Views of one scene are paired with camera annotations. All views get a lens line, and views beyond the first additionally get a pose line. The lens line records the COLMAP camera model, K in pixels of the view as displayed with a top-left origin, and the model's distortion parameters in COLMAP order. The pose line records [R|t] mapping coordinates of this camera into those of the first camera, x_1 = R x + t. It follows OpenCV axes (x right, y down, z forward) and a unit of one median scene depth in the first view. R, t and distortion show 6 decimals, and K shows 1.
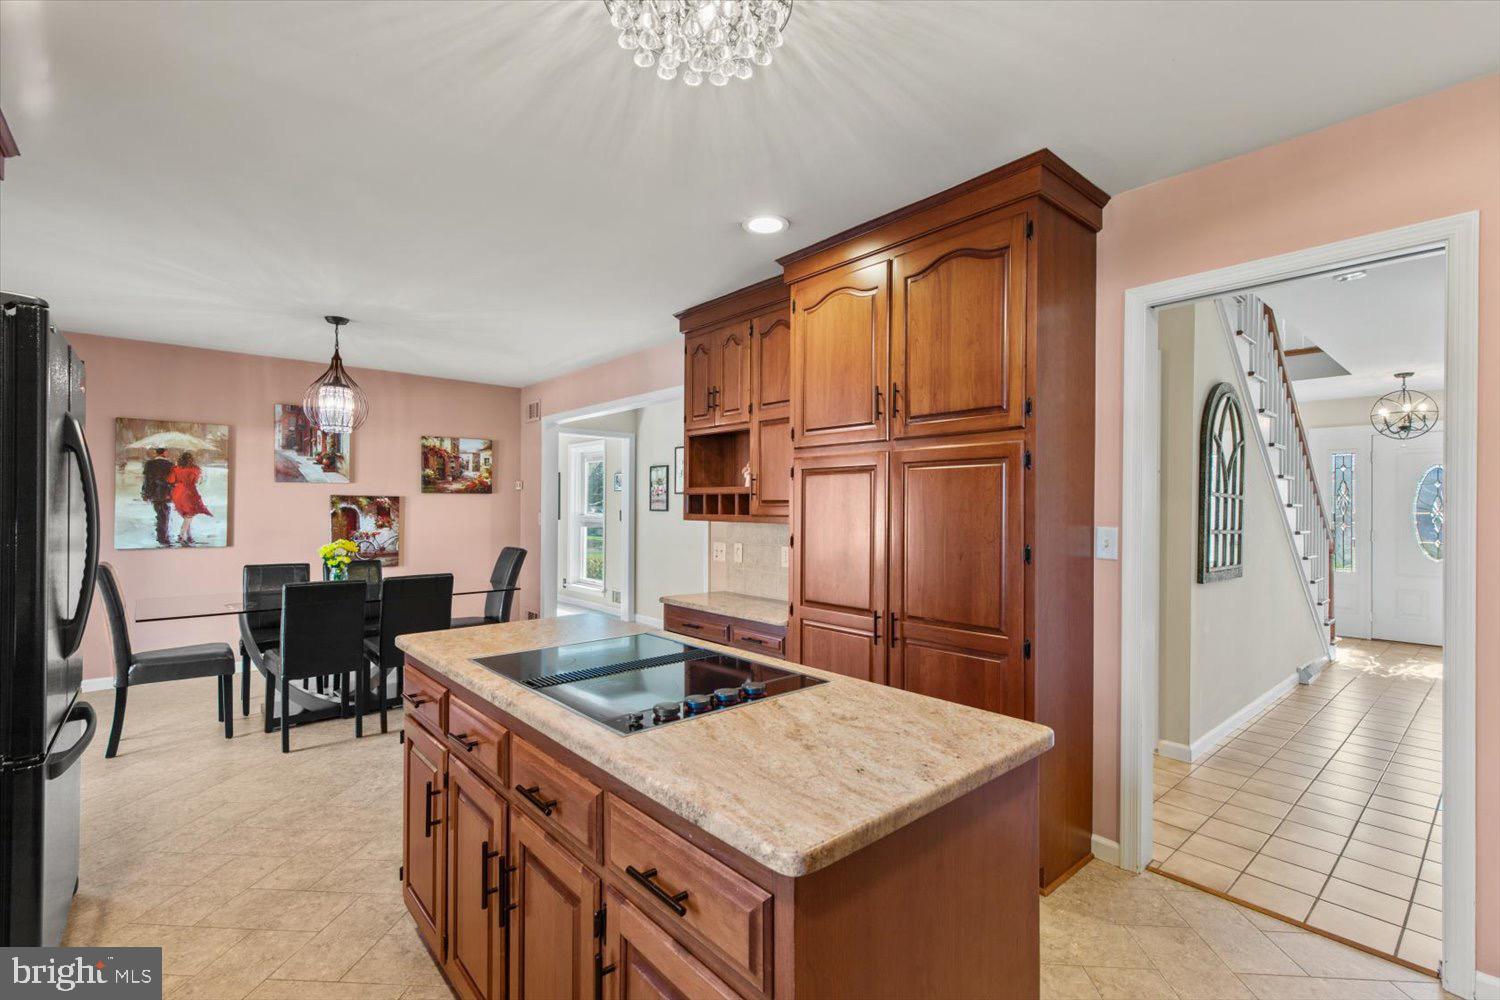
lens RADIAL K [[673.0, 0, 749.9], [0, 673.0, 508.0], [0, 0, 1]] dist [0.003927, -0.000965]
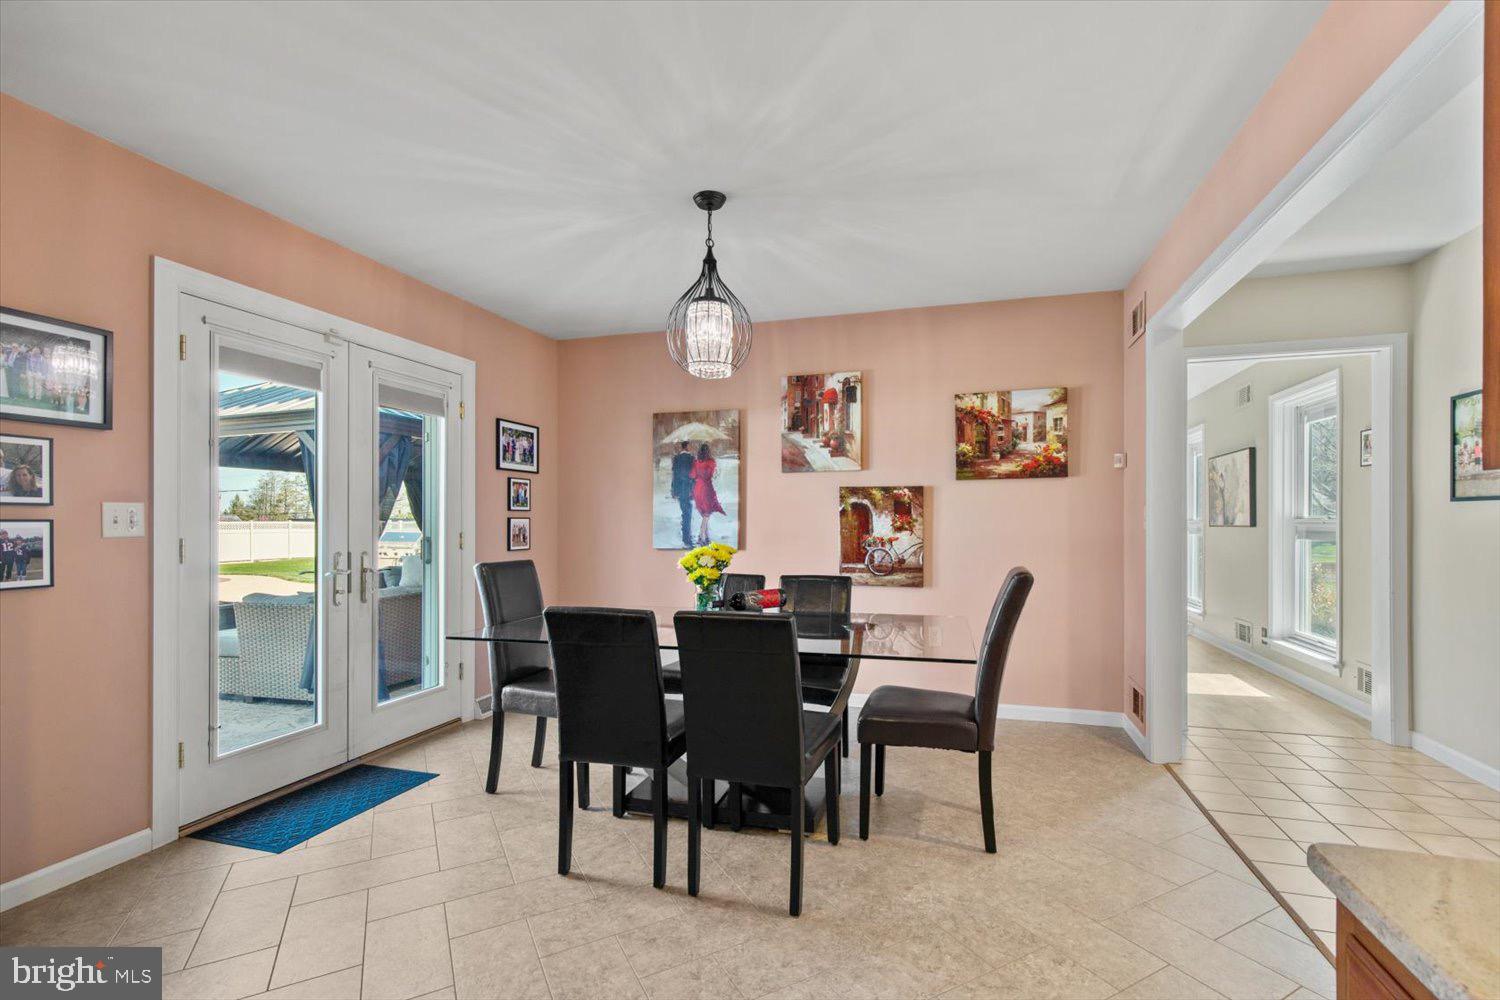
lens RADIAL K [[673.0, 0, 753.9], [0, 673.0, 523.6], [0, 0, 1]] dist [0.003927, -0.000965]
pose [[0.541737, -0.002882, -0.840543, -0.037351], [0.002861, 0.999995, -0.001584, 0.022770], [0.840543, -0.001546, 0.541742, 0.503991]]
